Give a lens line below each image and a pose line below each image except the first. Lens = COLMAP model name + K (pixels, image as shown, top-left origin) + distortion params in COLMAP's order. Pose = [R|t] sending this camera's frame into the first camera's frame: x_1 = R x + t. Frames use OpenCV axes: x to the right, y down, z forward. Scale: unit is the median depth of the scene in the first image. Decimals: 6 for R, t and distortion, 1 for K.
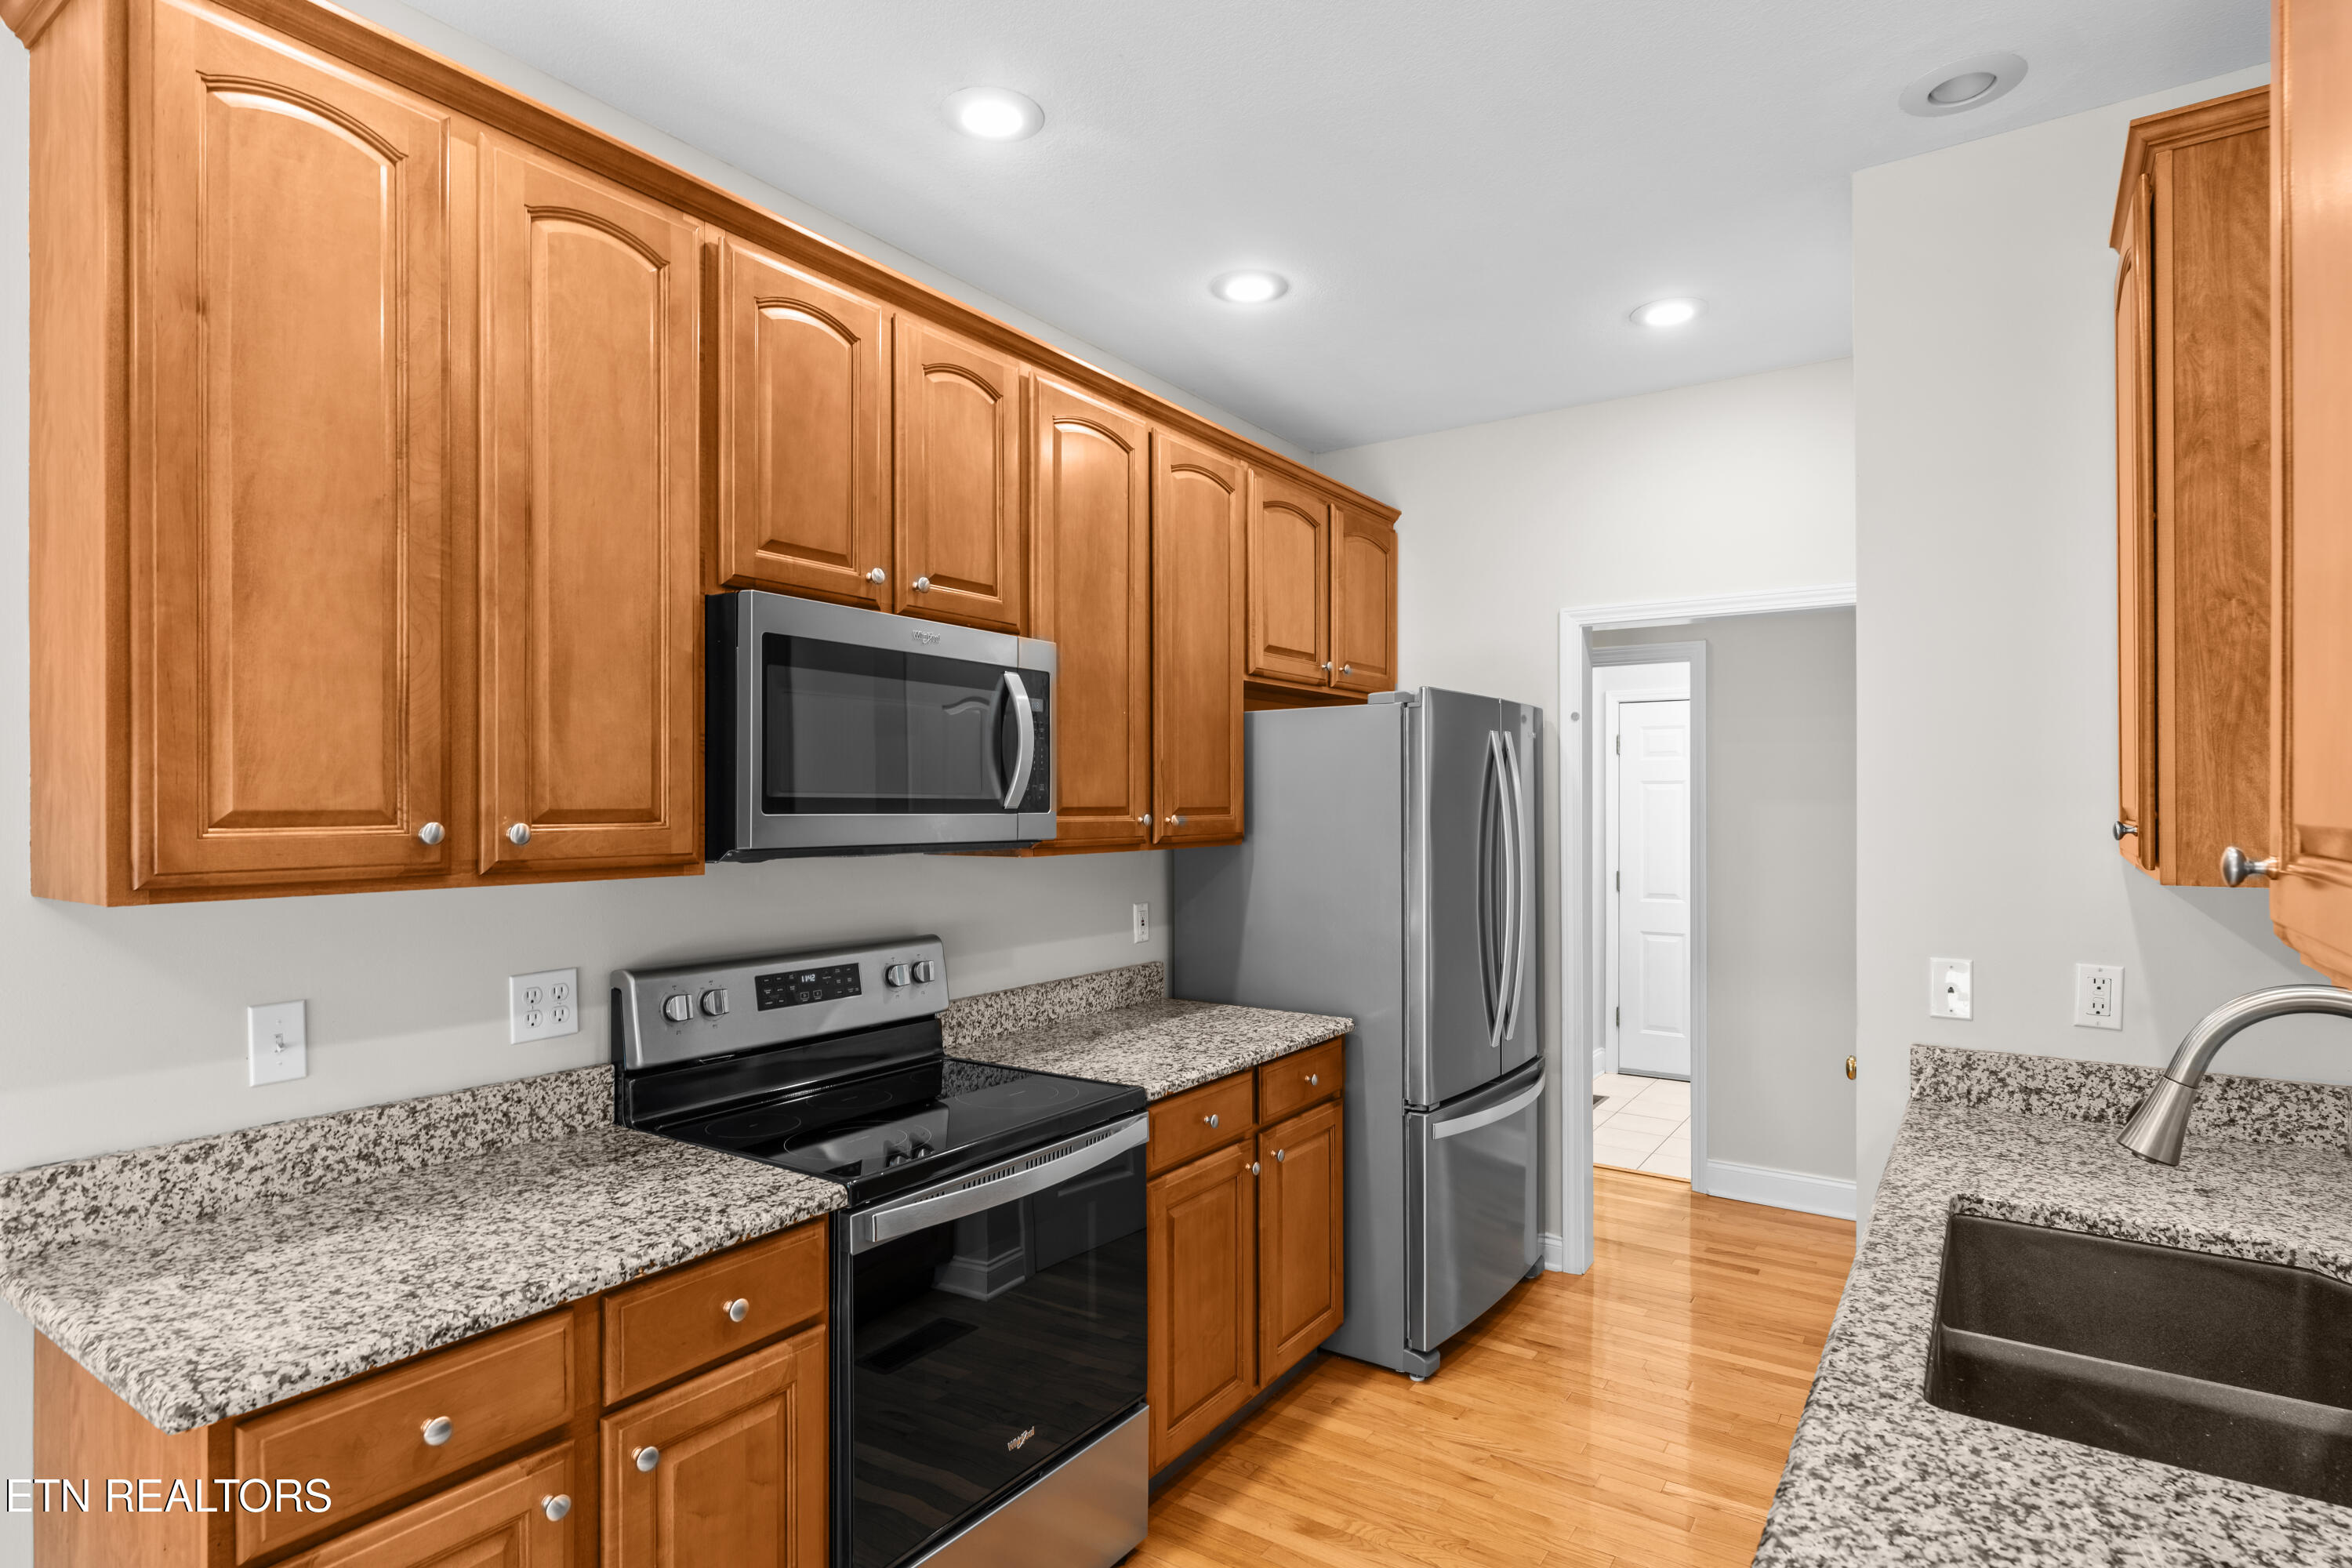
lens RADIAL K [[1211.5, 0, 1177.0], [0, 1211.5, 800.3], [0, 0, 1]] dist [0.000513, -0.002204]
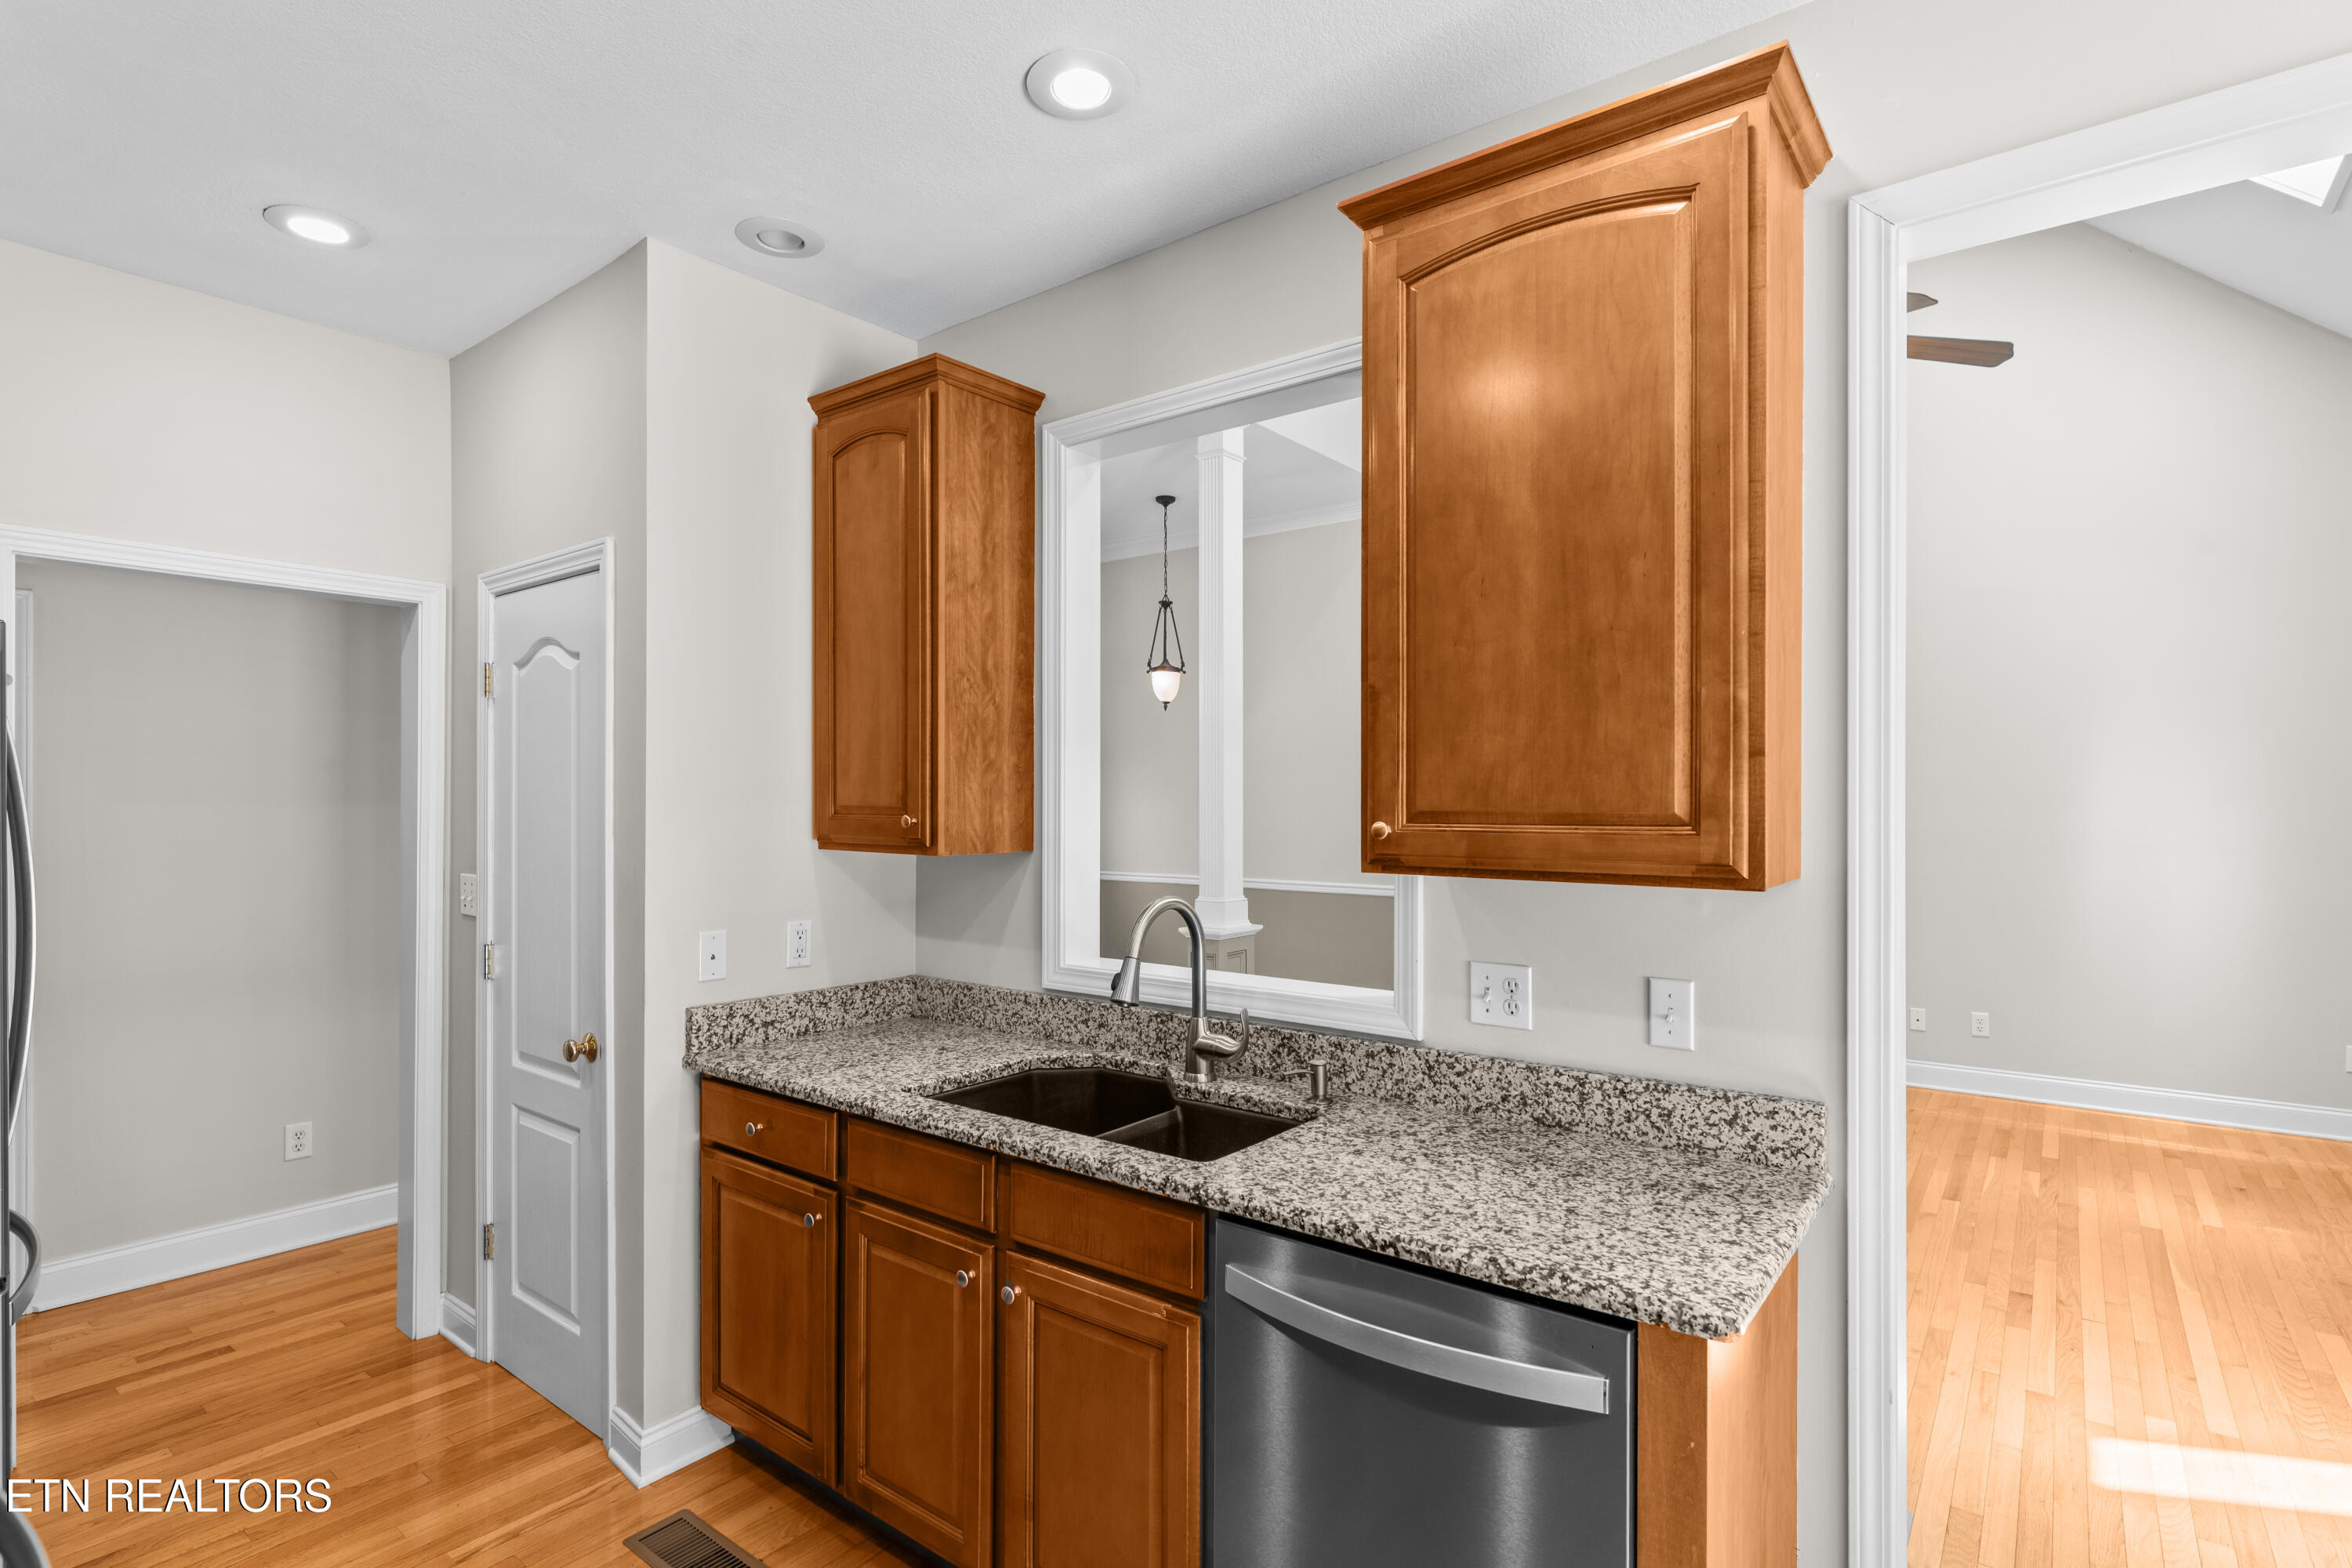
lens RADIAL K [[1144.6, 0, 1174.1], [0, 1144.6, 798.7], [0, 0, 1]] dist [-0.003757, 0.001708]
pose [[0.062379, 0.004040, 0.998044, -0.591935], [-0.002803, 0.999989, -0.003873, 0.001986], [-0.998049, -0.002556, 0.062390, 0.583753]]
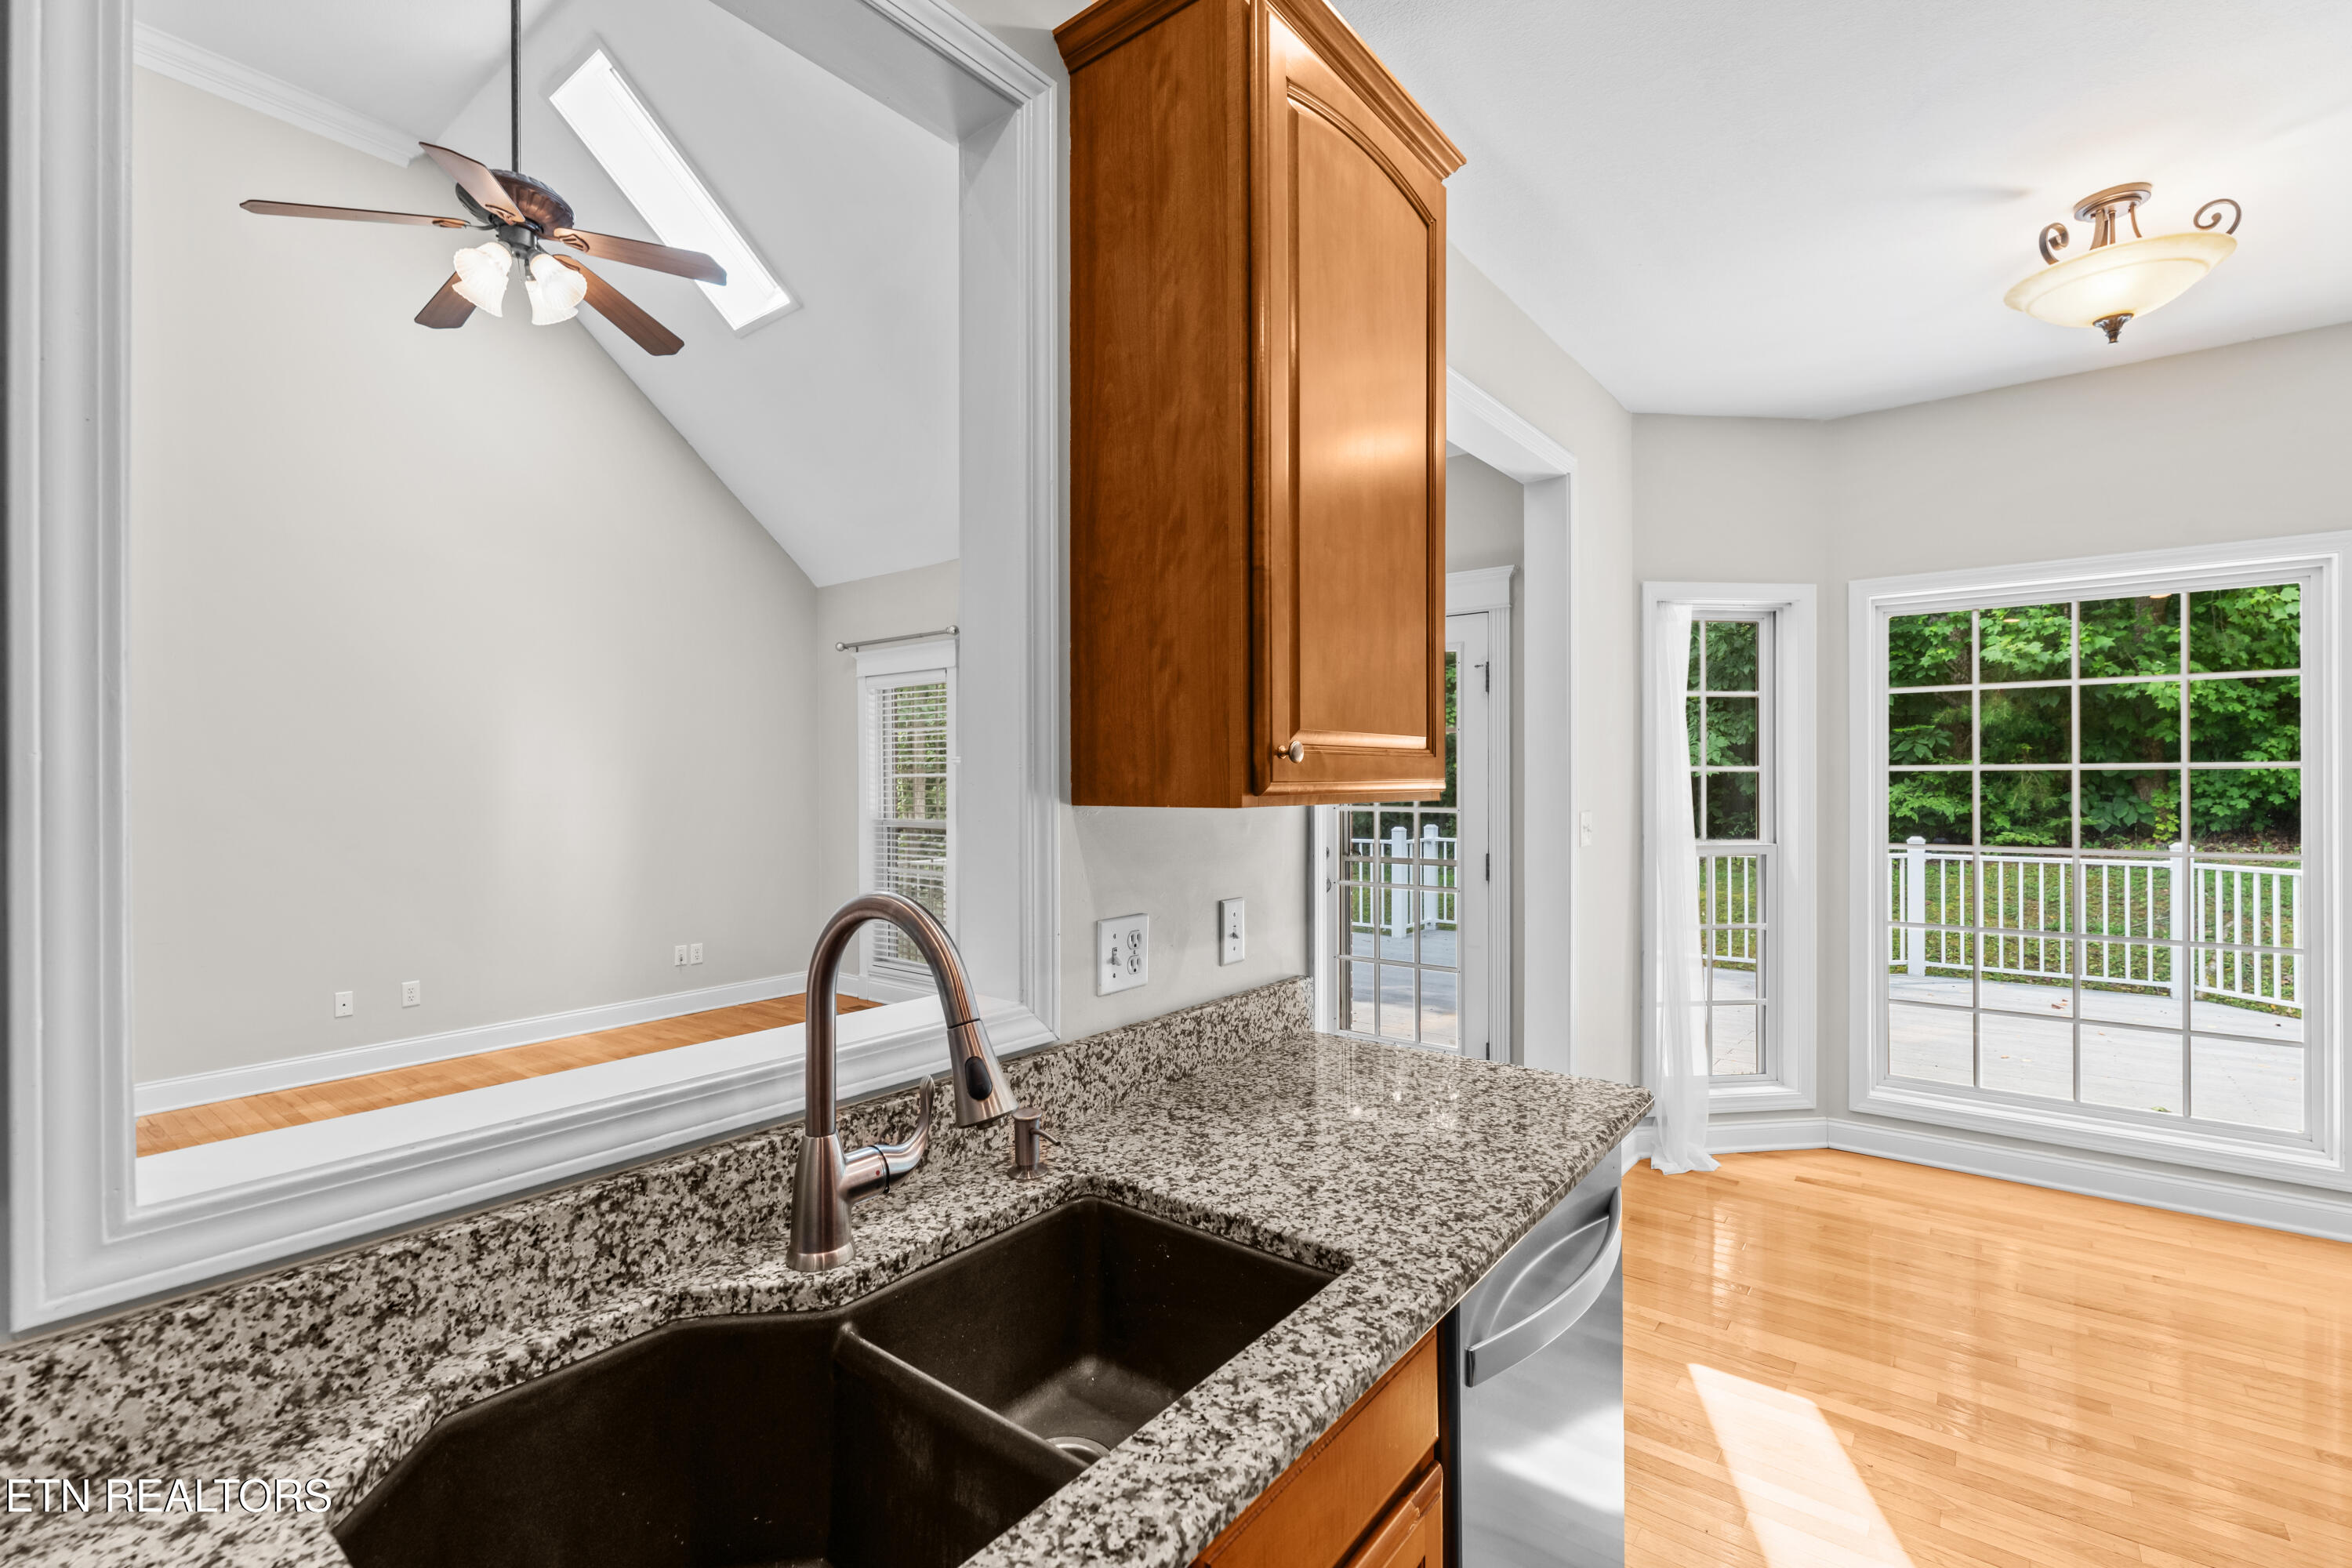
lens RADIAL K [[1041.6, 0, 1167.3], [0, 1041.6, 781.4], [0, 0, 1]] dist [-0.005138, 0.001518]
pose [[-0.997097, 0.007432, 0.075783, 0.441296], [0.007598, 0.999969, 0.001893, 0.043864], [-0.075767, 0.002464, -0.997123, 1.196447]]
